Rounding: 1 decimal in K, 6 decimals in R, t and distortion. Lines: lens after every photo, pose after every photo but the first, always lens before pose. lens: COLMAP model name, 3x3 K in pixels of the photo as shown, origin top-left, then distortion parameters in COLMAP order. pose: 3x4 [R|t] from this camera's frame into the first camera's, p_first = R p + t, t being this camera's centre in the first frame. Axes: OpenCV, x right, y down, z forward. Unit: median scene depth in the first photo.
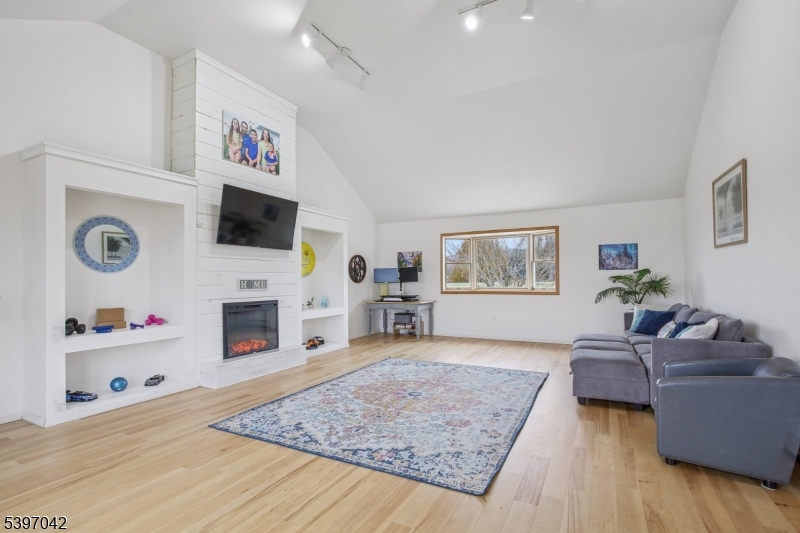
lens RADIAL K [[375.3, 0, 406.3], [0, 375.3, 272.5], [0, 0, 1]] dist [-0.016796, 0.000039]
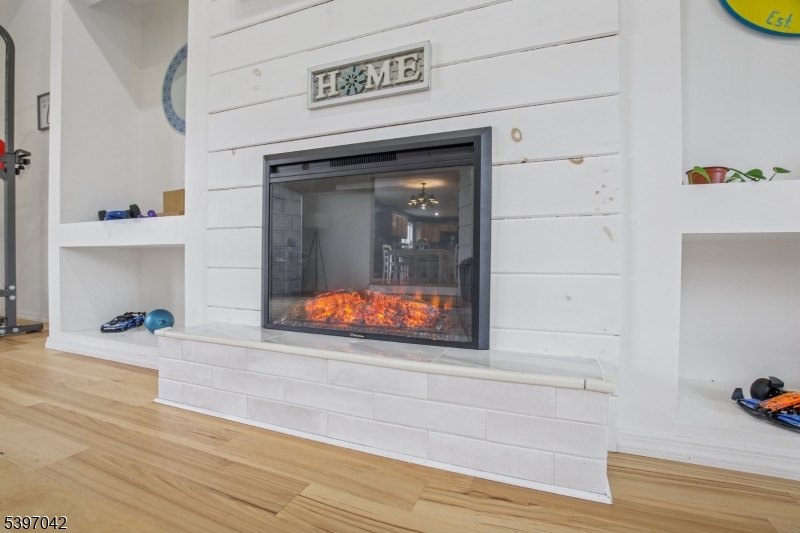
lens RADIAL K [[375.3, 0, 403.6], [0, 375.3, 263.1], [0, 0, 1]] dist [-0.016796, 0.000039]
pose [[0.071984, 0.008118, -0.997373, -0.149855], [0.012706, 0.999878, 0.009055, 0.166897], [0.997325, -0.013325, 0.071872, 1.050650]]
